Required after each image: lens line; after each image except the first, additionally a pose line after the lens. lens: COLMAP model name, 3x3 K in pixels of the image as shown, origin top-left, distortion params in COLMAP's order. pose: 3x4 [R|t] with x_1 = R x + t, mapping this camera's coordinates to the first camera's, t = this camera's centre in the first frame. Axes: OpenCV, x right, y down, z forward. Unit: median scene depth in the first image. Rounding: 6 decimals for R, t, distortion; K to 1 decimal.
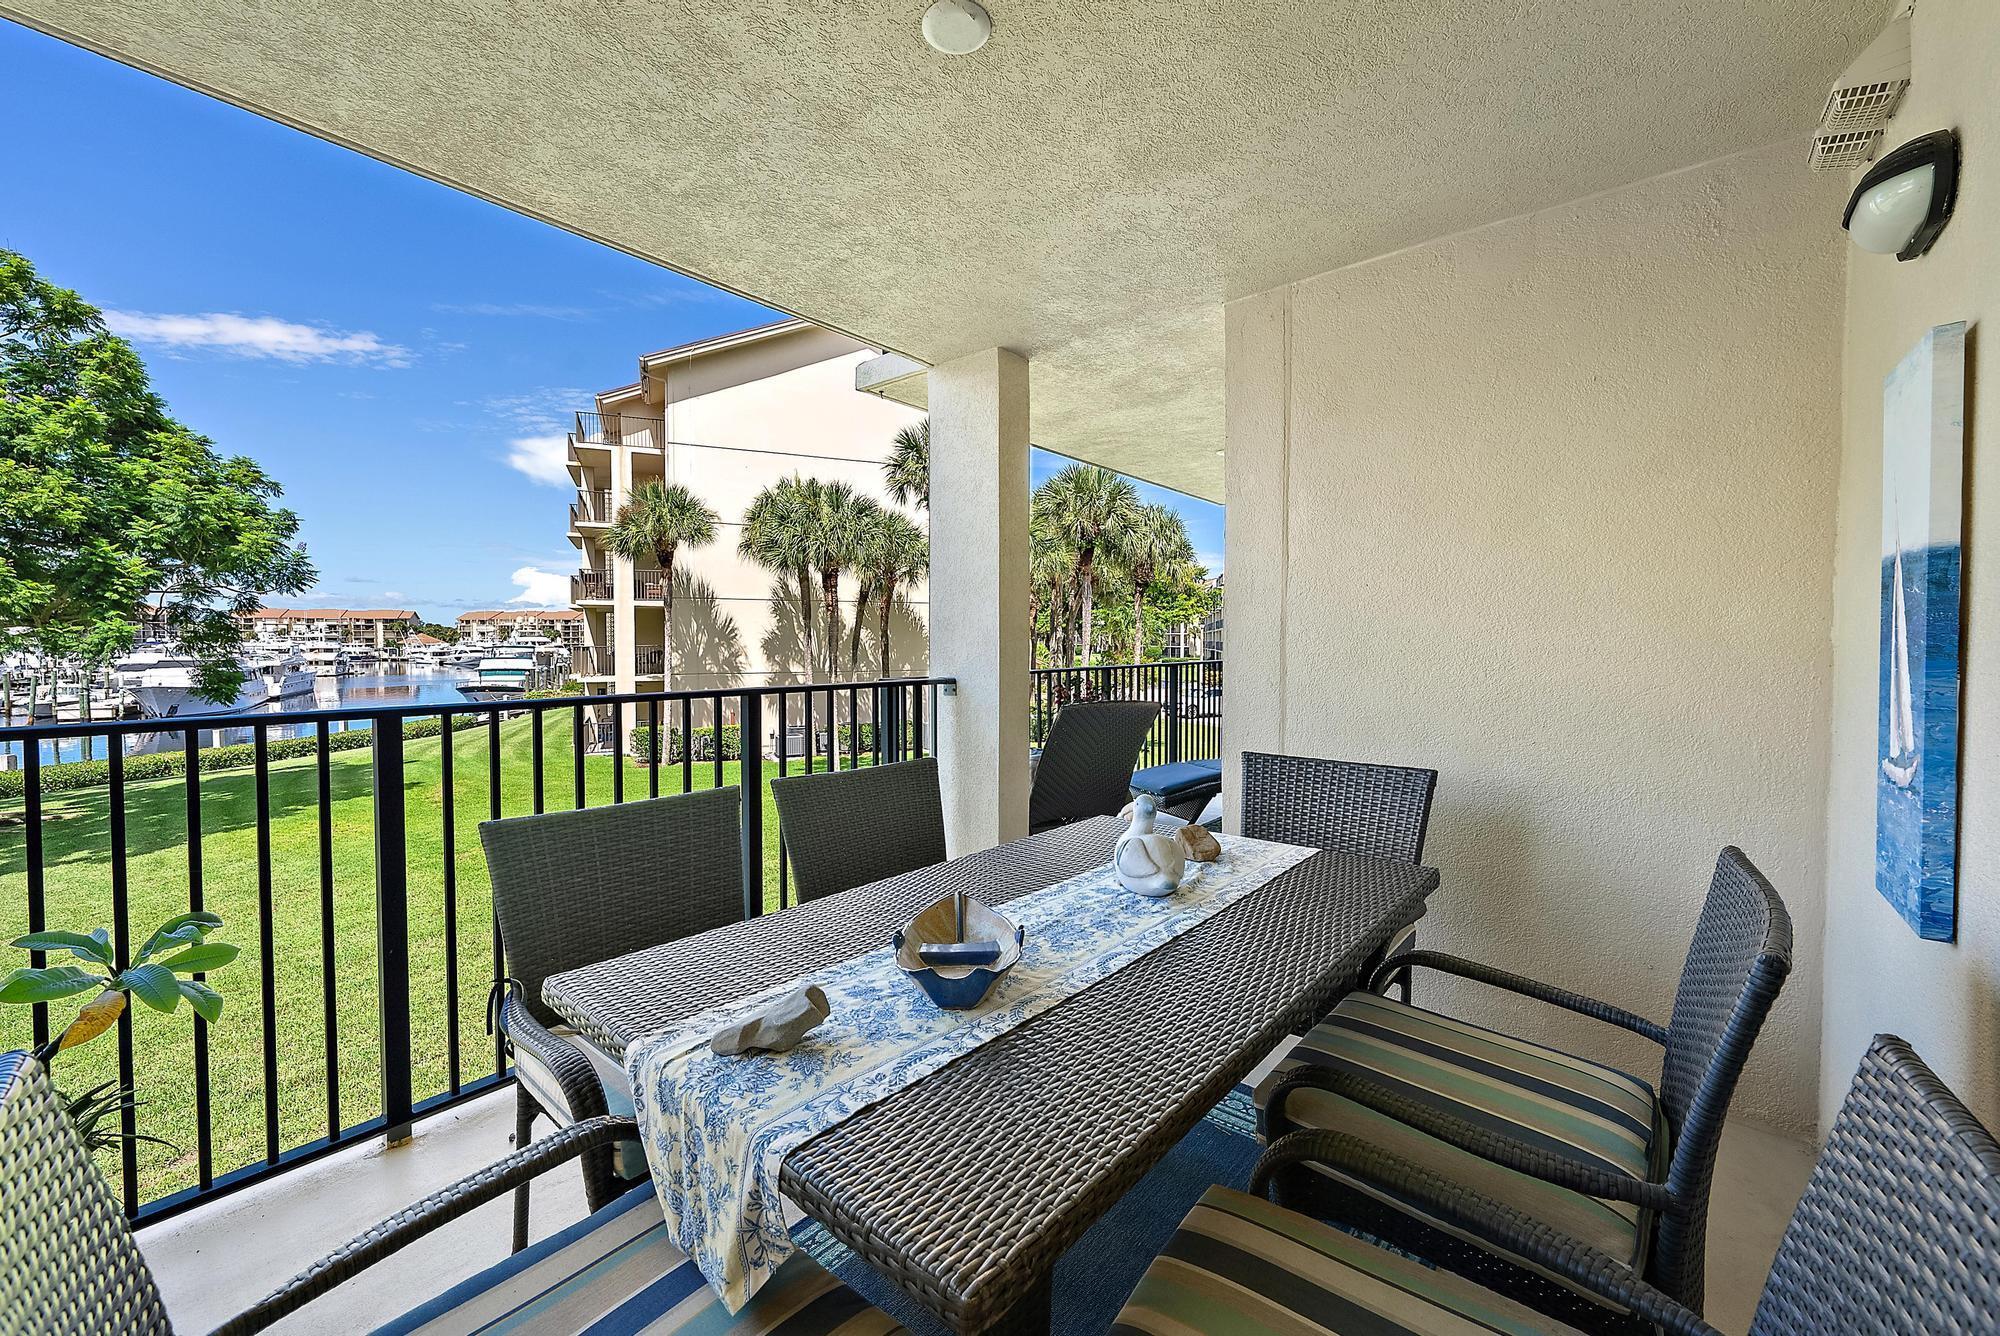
lens RADIAL K [[790.7, 0, 986.4], [0, 790.7, 658.8], [0, 0, 1]] dist [-0.007391, 0.000089]
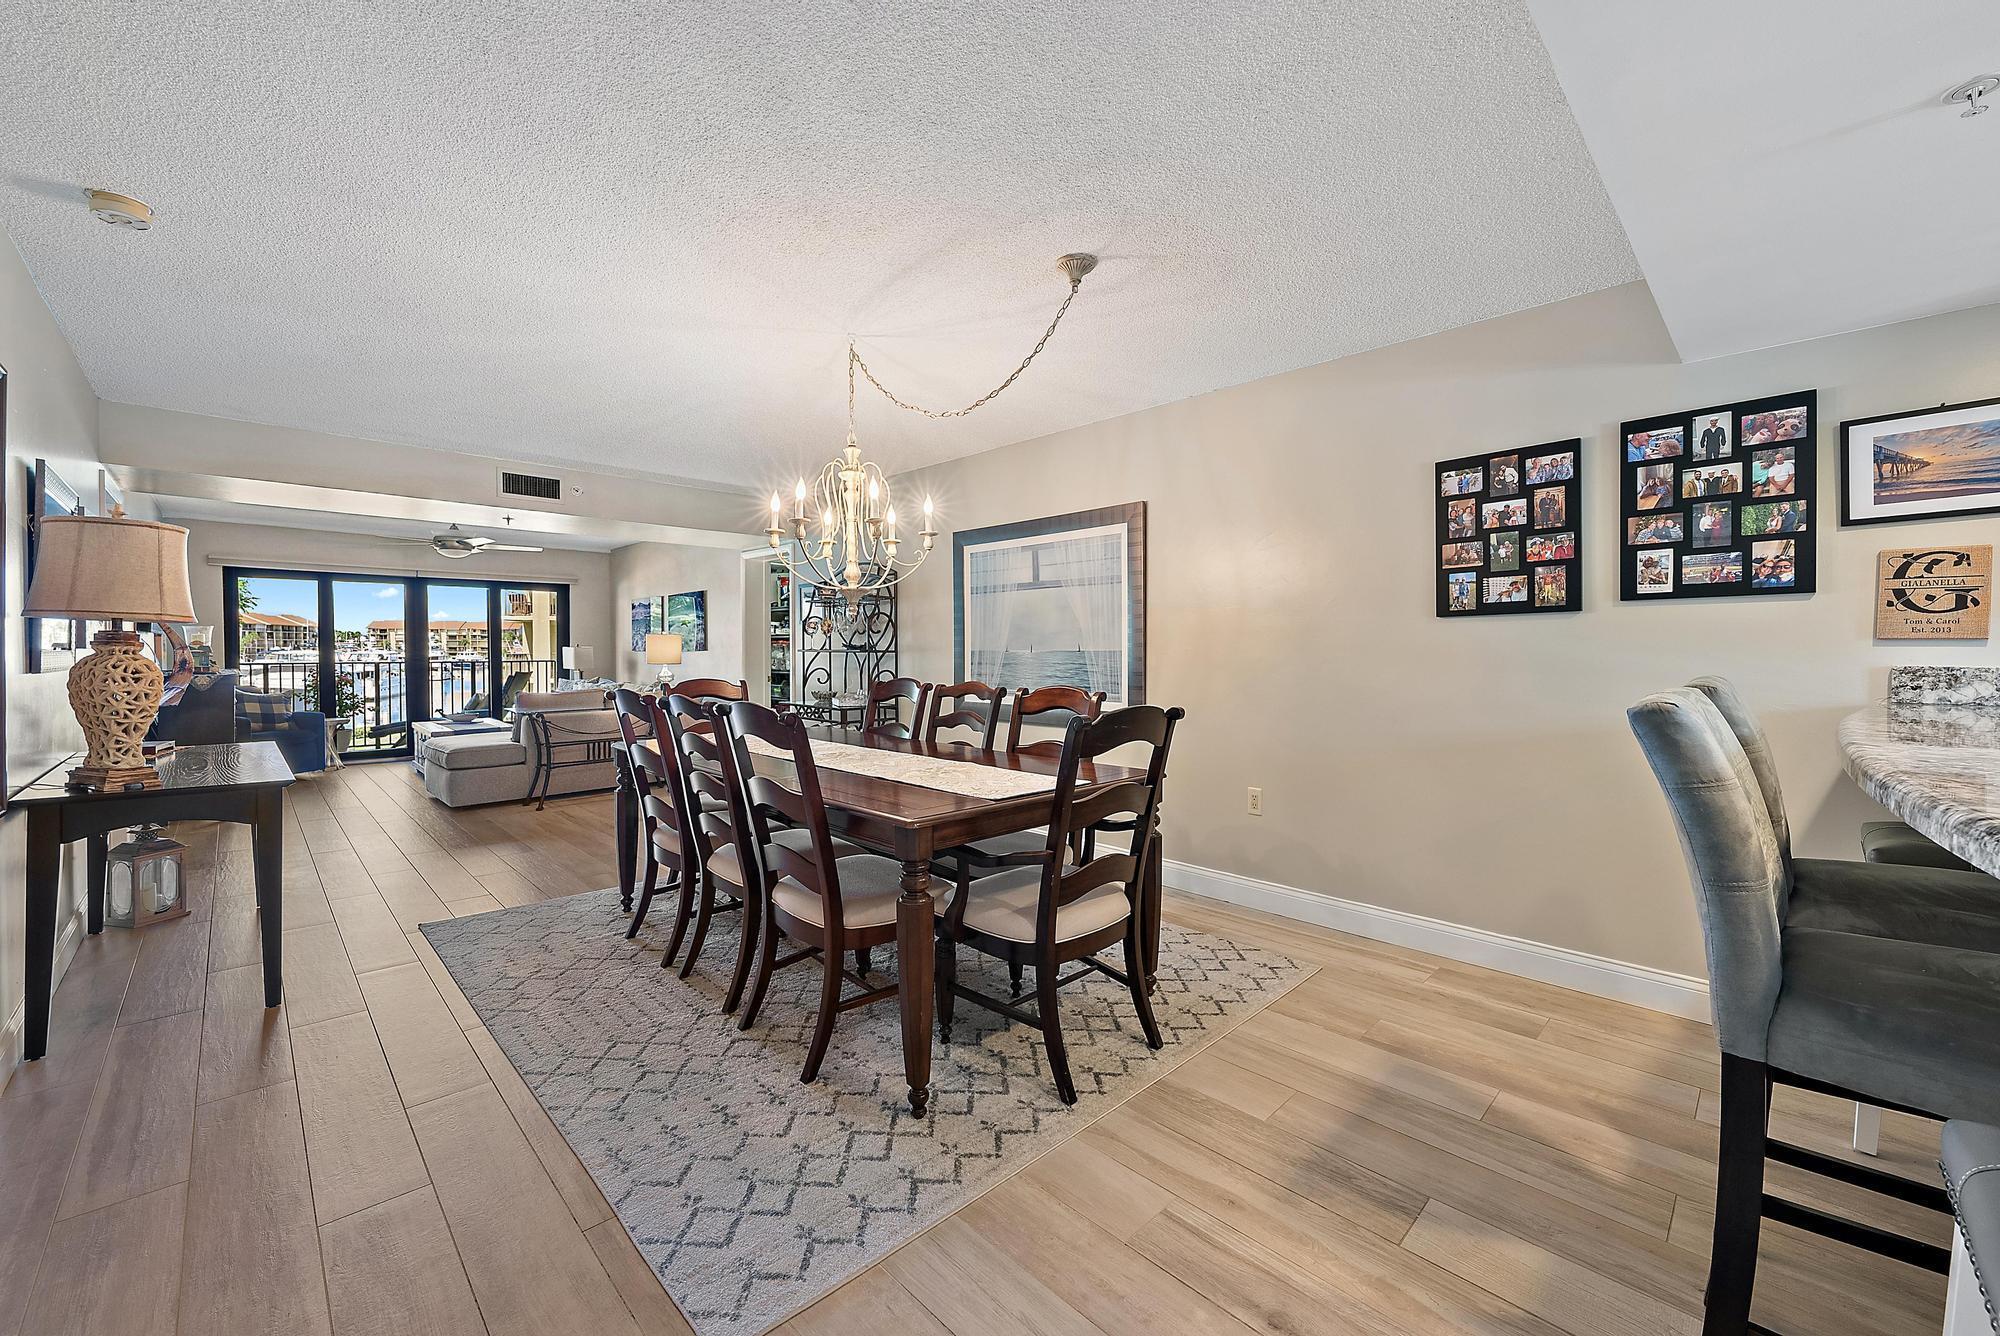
lens RADIAL K [[790.7, 0, 1014.8], [0, 790.7, 652.5], [0, 0, 1]] dist [-0.007391, 0.000089]
pose [[0.995525, 0.002713, -0.094455, 0.356541], [-0.004724, 0.999767, -0.021079, 0.004243], [0.094376, 0.021431, 0.995306, -0.131122]]
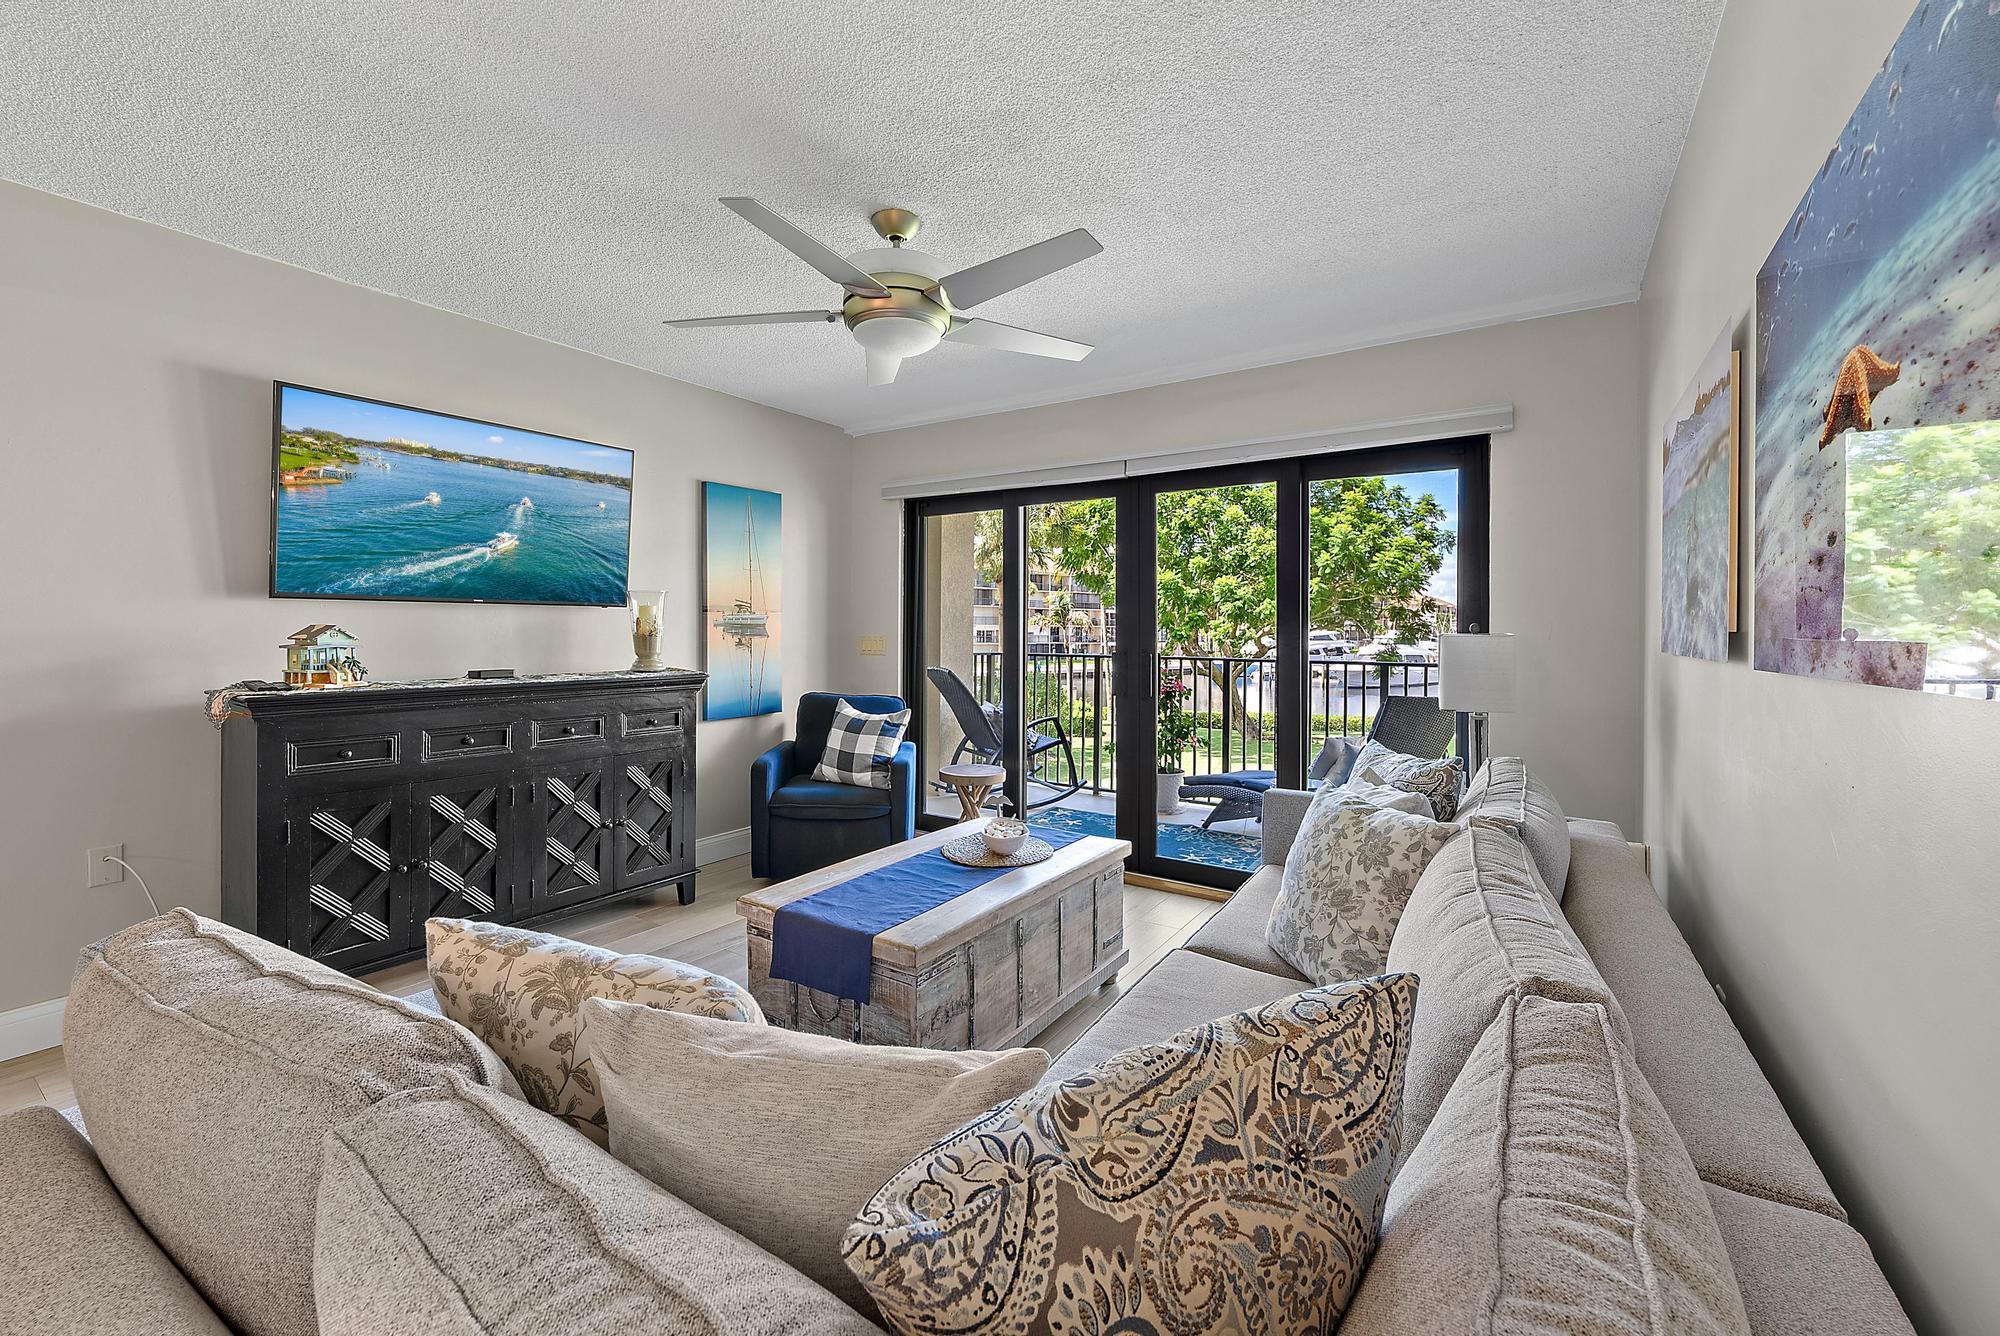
lens RADIAL K [[790.7, 0, 1007.0], [0, 790.7, 652.7], [0, 0, 1]] dist [-0.007391, 0.000089]
pose [[0.100669, 0.032698, -0.994383, 0.228987], [-0.032862, 0.999024, 0.029524, -0.003087], [0.994377, 0.029706, 0.101645, 0.122111]]
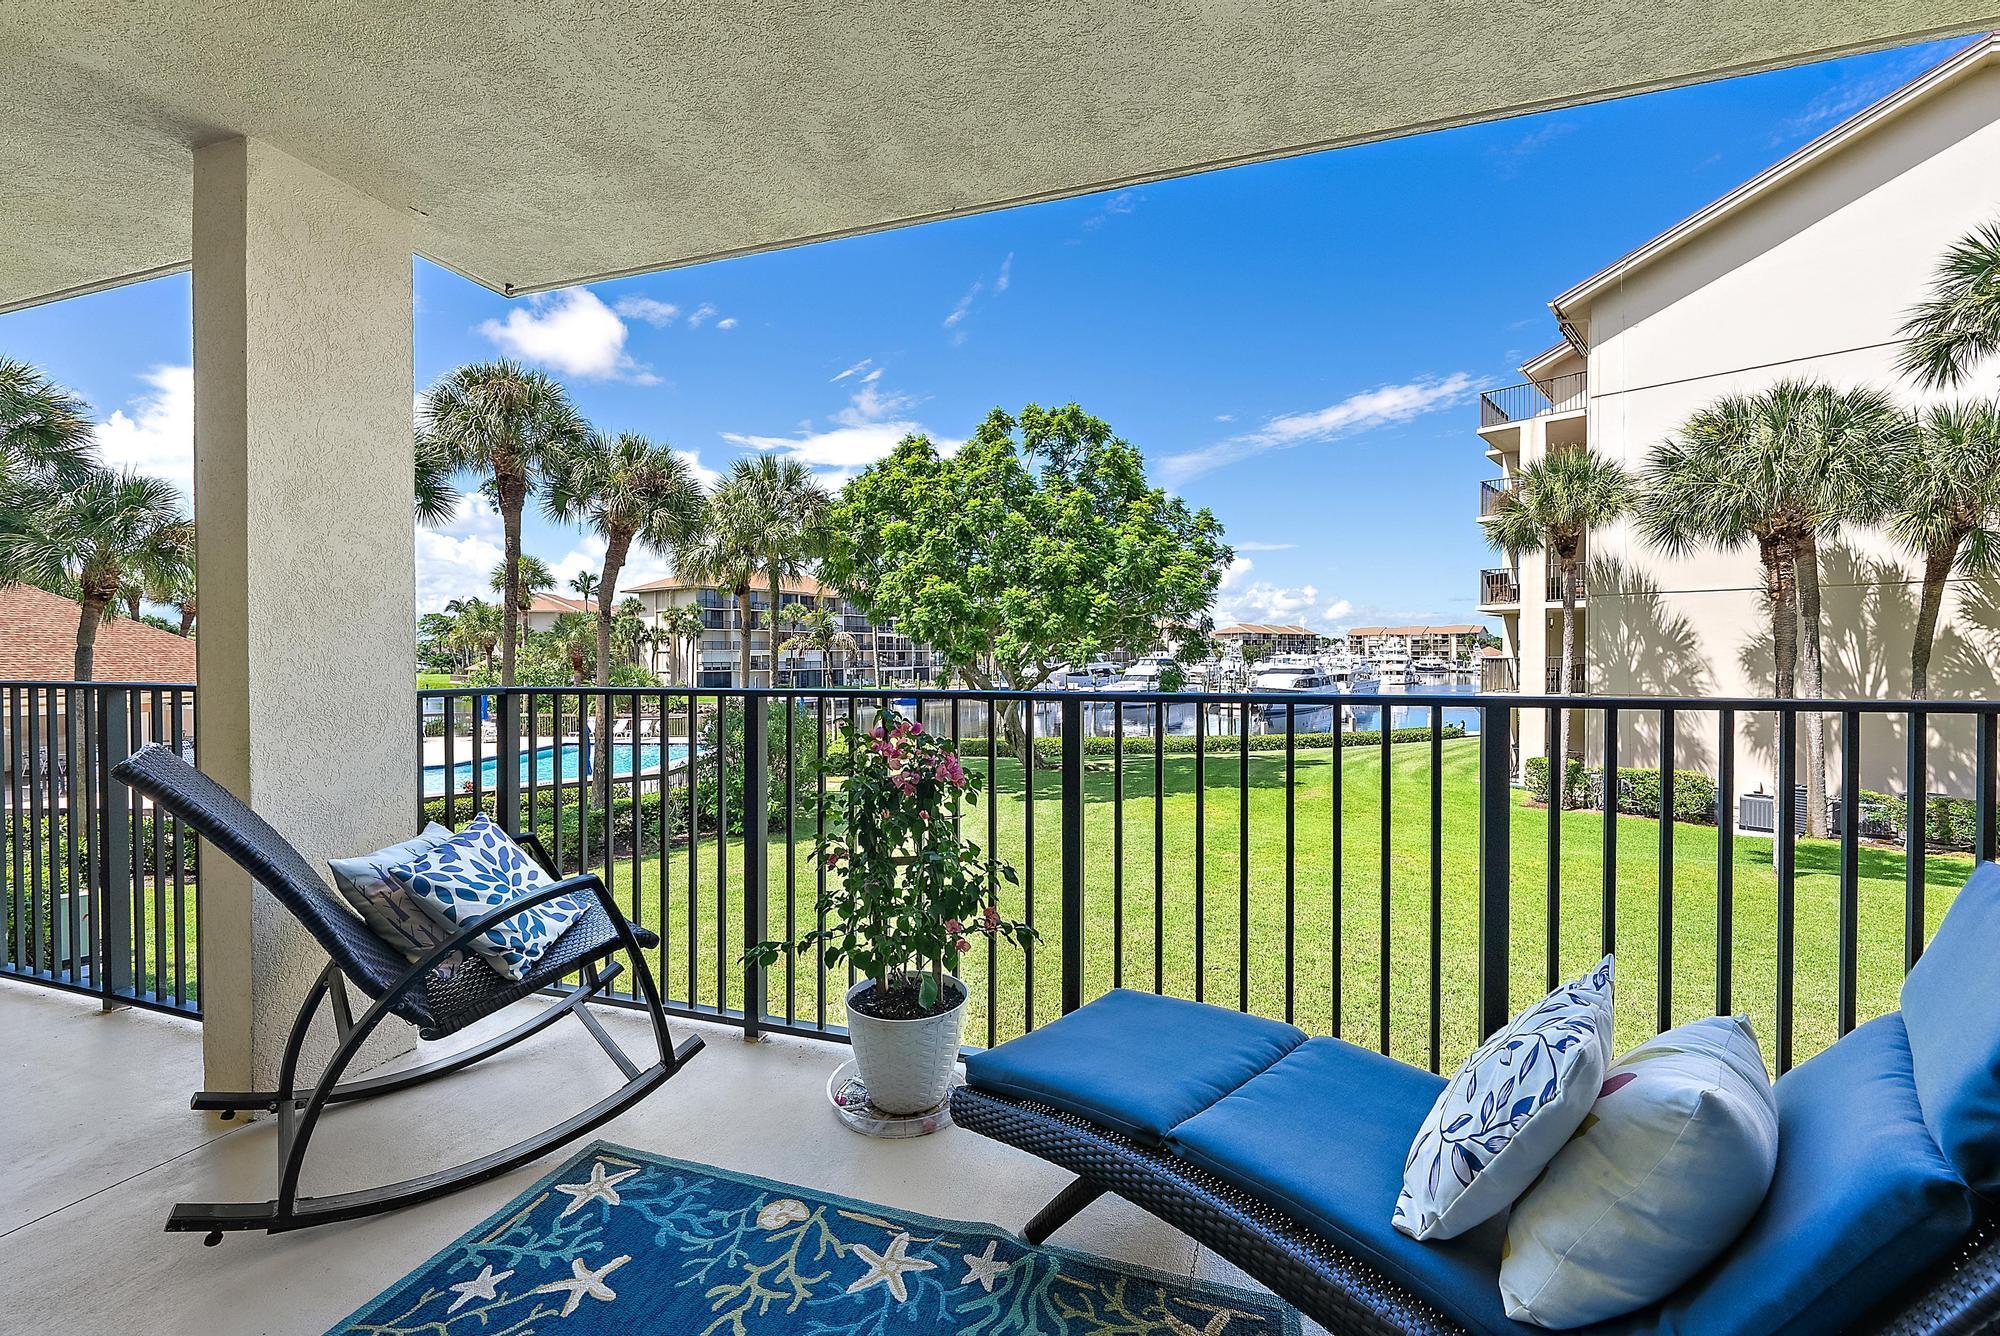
lens RADIAL K [[790.7, 0, 1012.9], [0, 790.7, 669.8], [0, 0, 1]] dist [-0.007391, 0.000089]
pose [[0.374881, 0.019026, -0.926878, 0.102704], [-0.021945, 0.999691, 0.011645, -0.000662], [0.926813, 0.015975, 0.375182, 0.164424]]
